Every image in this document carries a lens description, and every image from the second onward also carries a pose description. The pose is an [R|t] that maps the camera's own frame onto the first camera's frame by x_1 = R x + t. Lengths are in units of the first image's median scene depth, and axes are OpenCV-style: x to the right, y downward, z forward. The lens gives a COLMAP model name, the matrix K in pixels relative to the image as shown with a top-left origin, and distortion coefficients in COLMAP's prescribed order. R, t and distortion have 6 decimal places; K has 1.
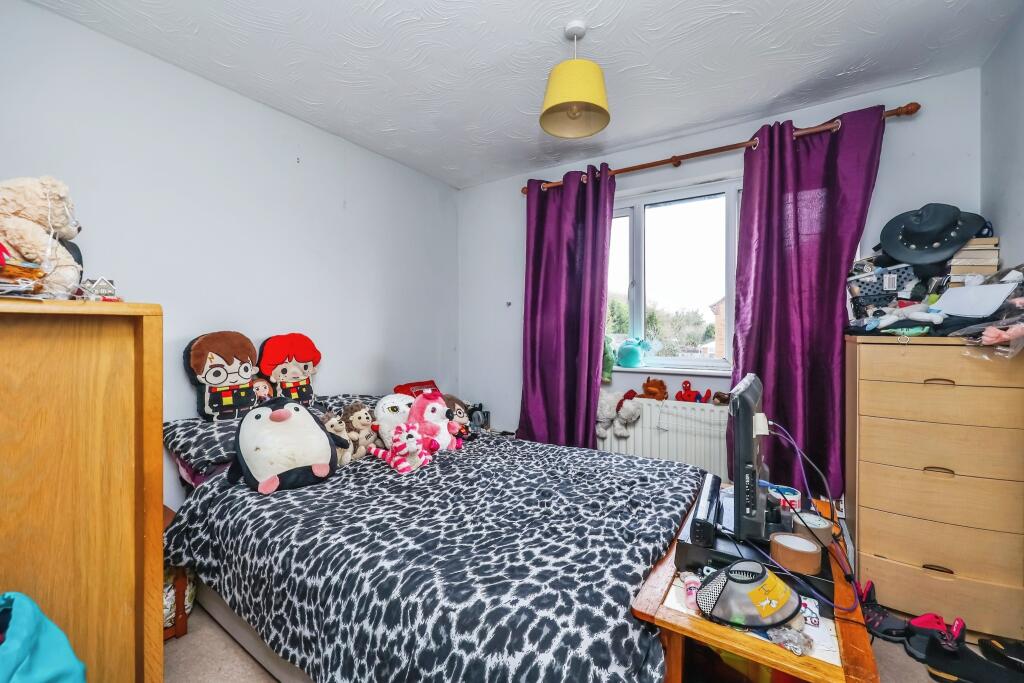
lens RADIAL K [[422.5, 0, 510.4], [0, 422.5, 334.2], [0, 0, 1]] dist [-0.001439, 0.000037]
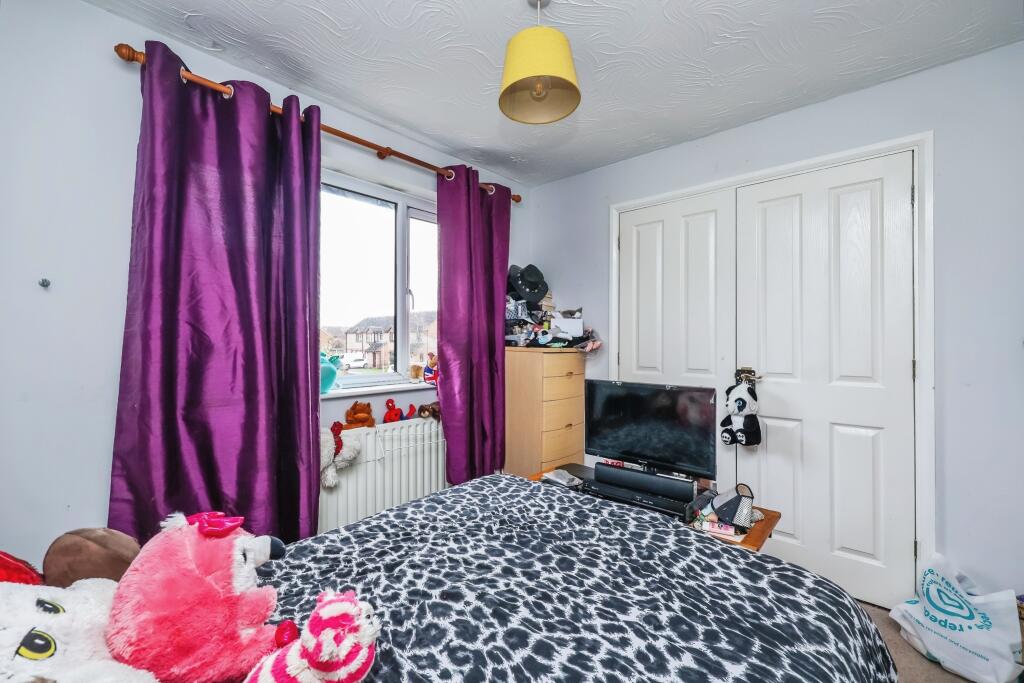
lens RADIAL K [[431.7, 0, 512.0], [0, 431.7, 341.5], [0, 0, 1]] dist [-0.001428, -0.000069]
pose [[0.151641, -0.002160, 0.988433, -0.535593], [0.004482, 0.999989, 0.001497, -0.016738], [-0.988425, 0.004203, 0.151649, 0.695194]]
